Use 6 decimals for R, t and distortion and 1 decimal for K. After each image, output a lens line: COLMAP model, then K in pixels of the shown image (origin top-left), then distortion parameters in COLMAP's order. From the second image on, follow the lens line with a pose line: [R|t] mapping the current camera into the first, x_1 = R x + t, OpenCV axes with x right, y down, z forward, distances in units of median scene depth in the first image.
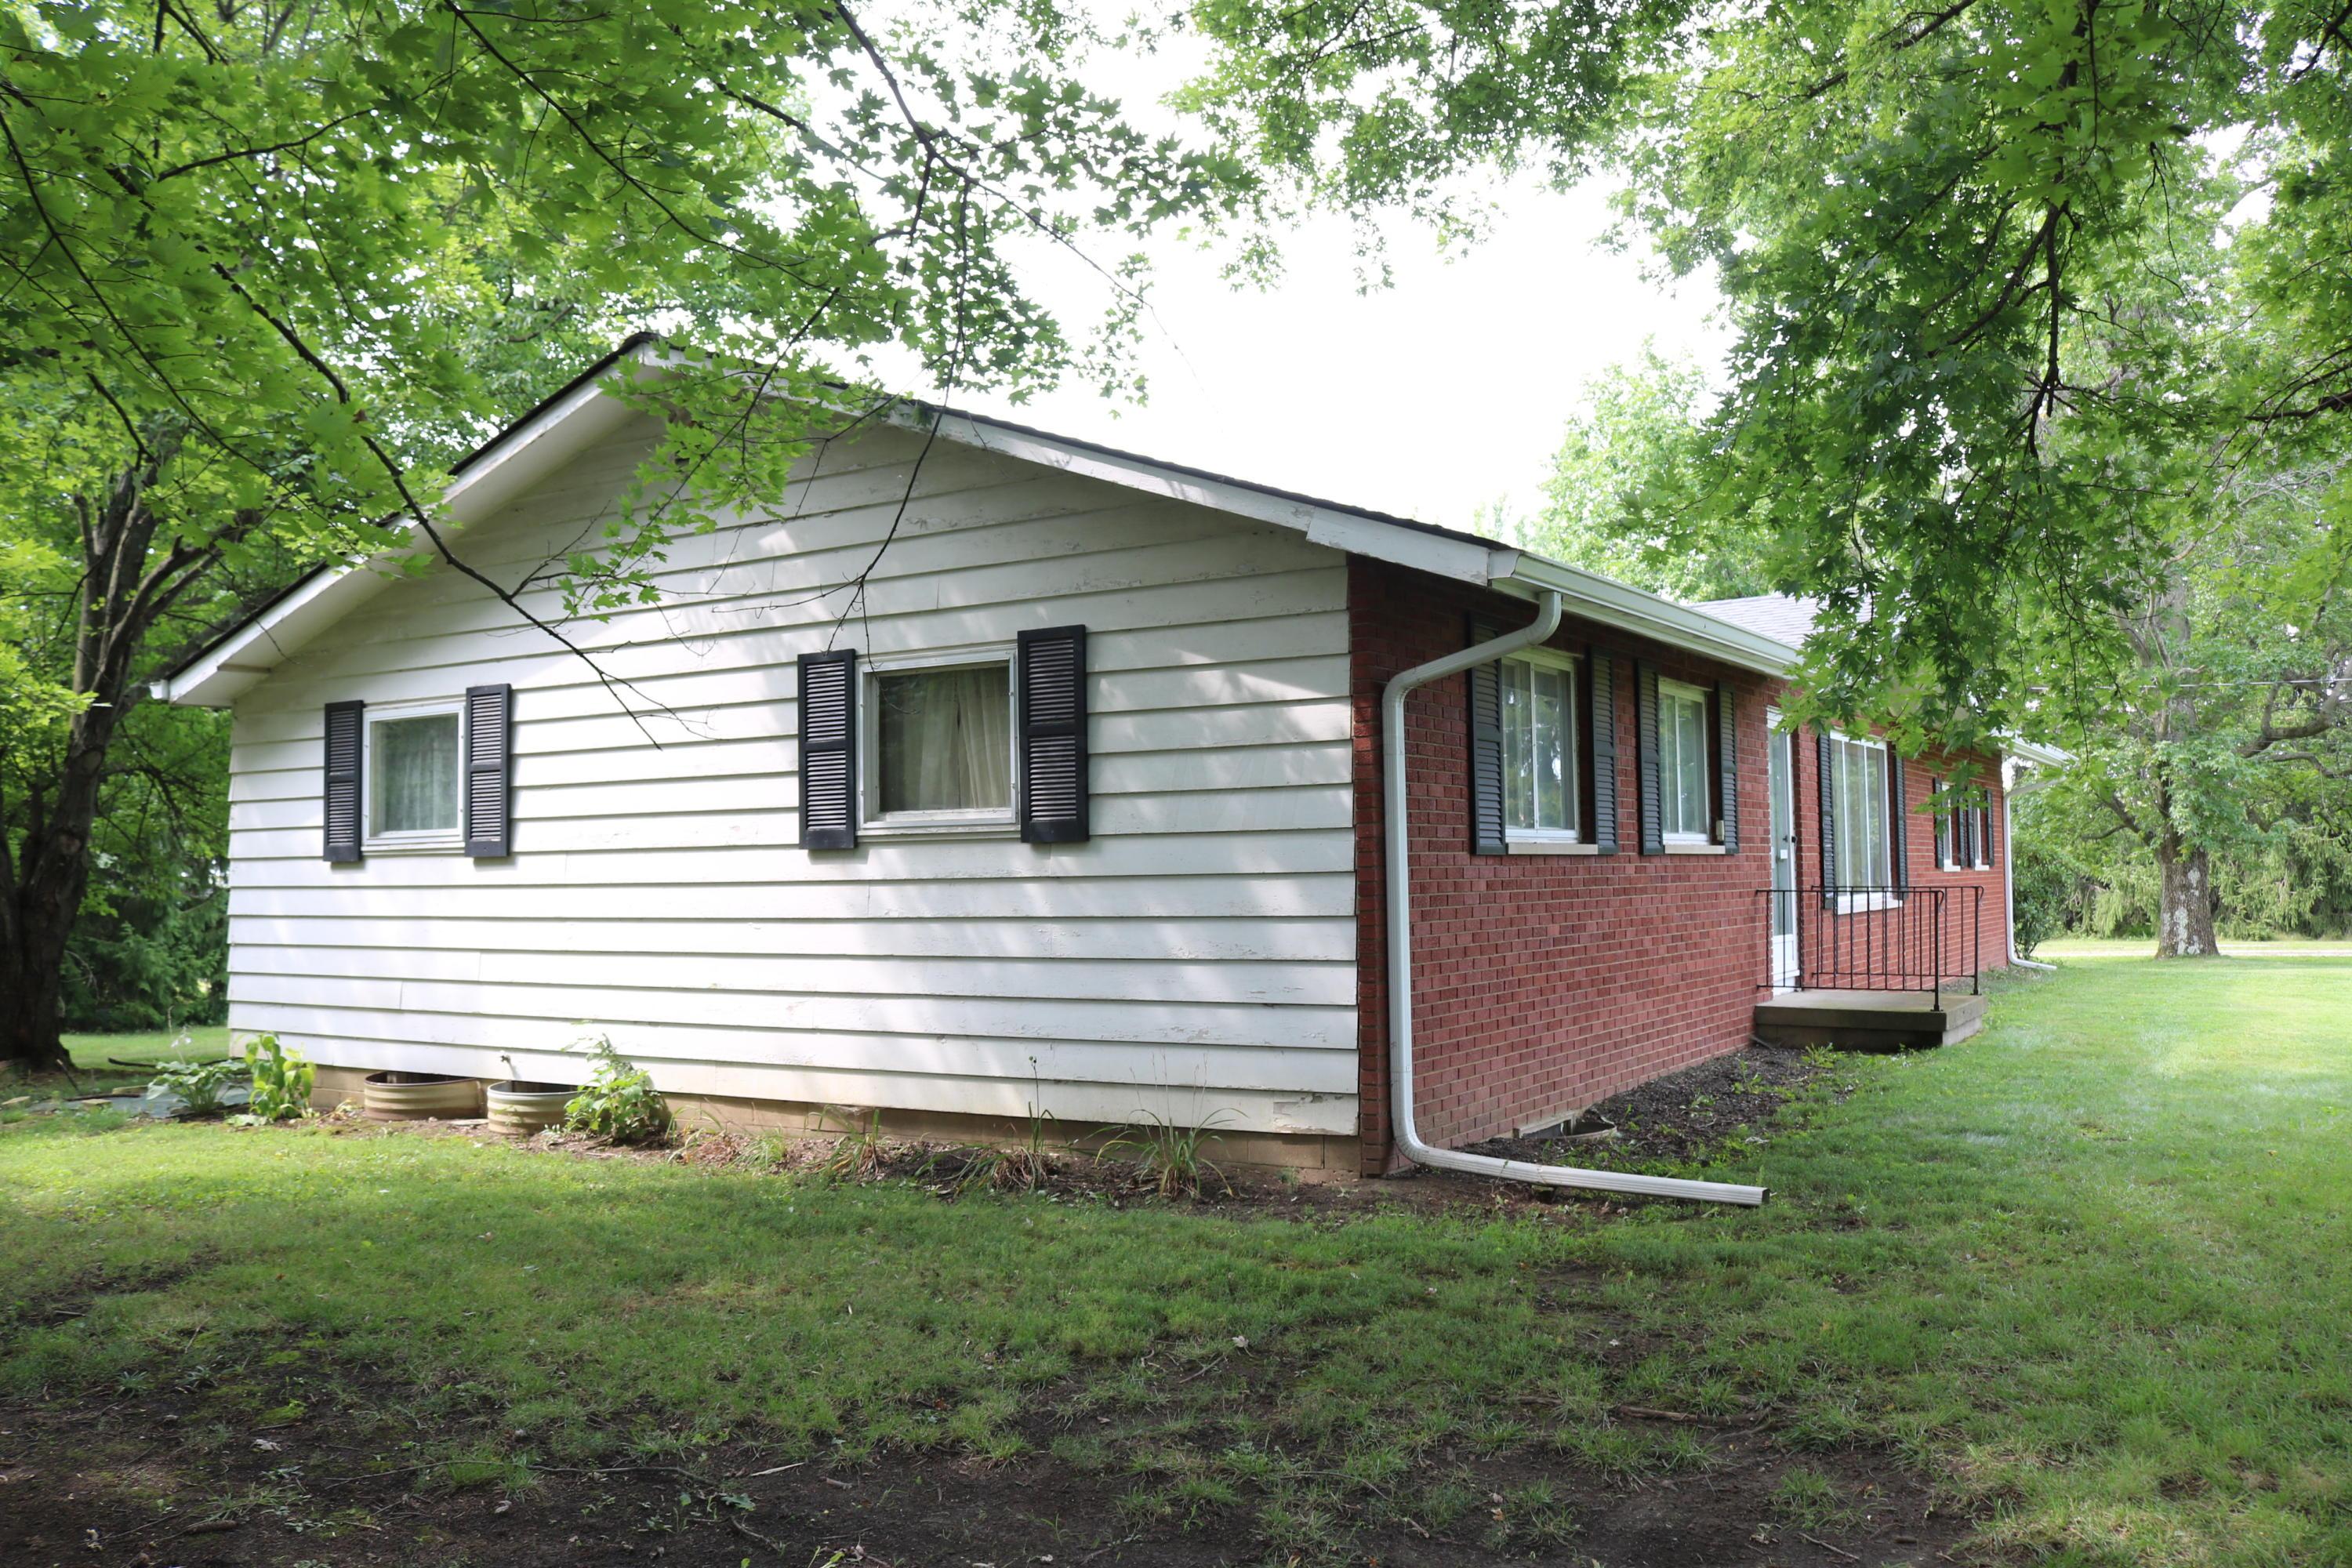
lens RADIAL K [[1904.2, 0, 1176.0], [0, 1904.2, 784.0], [0, 0, 1]] dist [-0.112622, 0.002783]
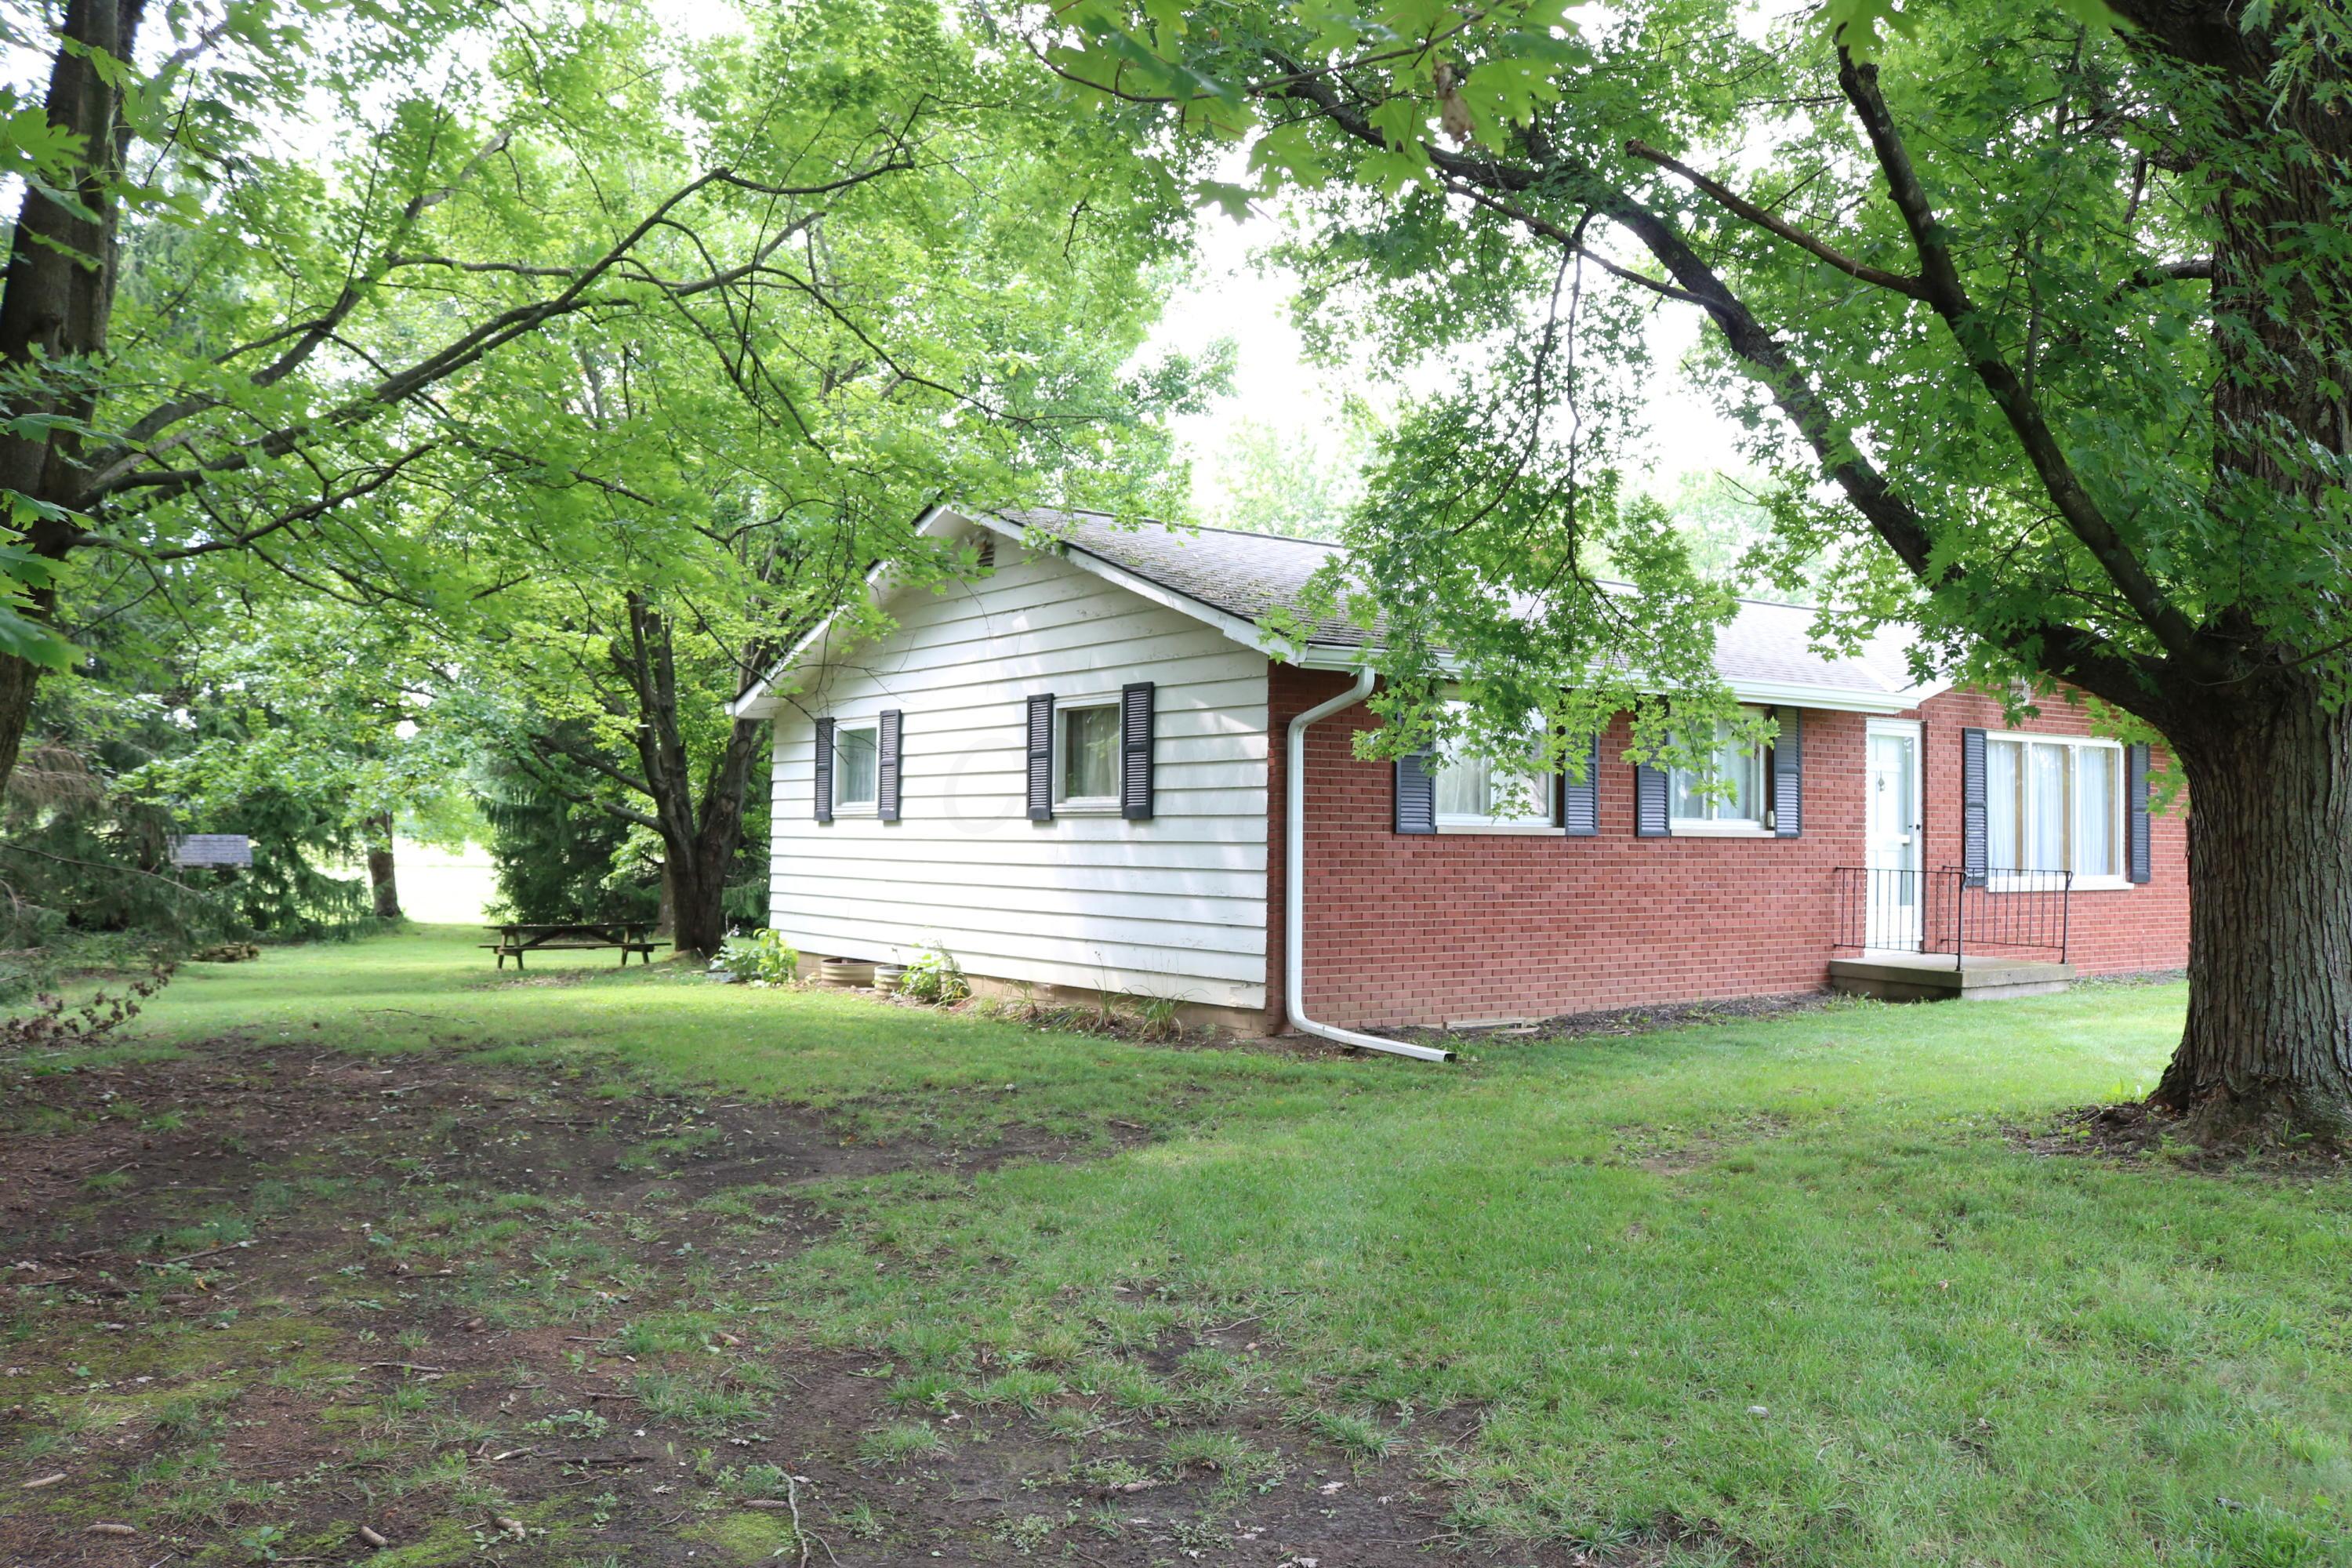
lens RADIAL K [[1904.2, 0, 1176.0], [0, 1904.2, 784.0], [0, 0, 1]] dist [-0.112622, 0.002783]
pose [[0.917866, 0.013250, -0.396669, 0.546725], [-0.005020, 0.999750, 0.021779, -0.030674], [0.396858, -0.017999, 0.917703, -0.402295]]
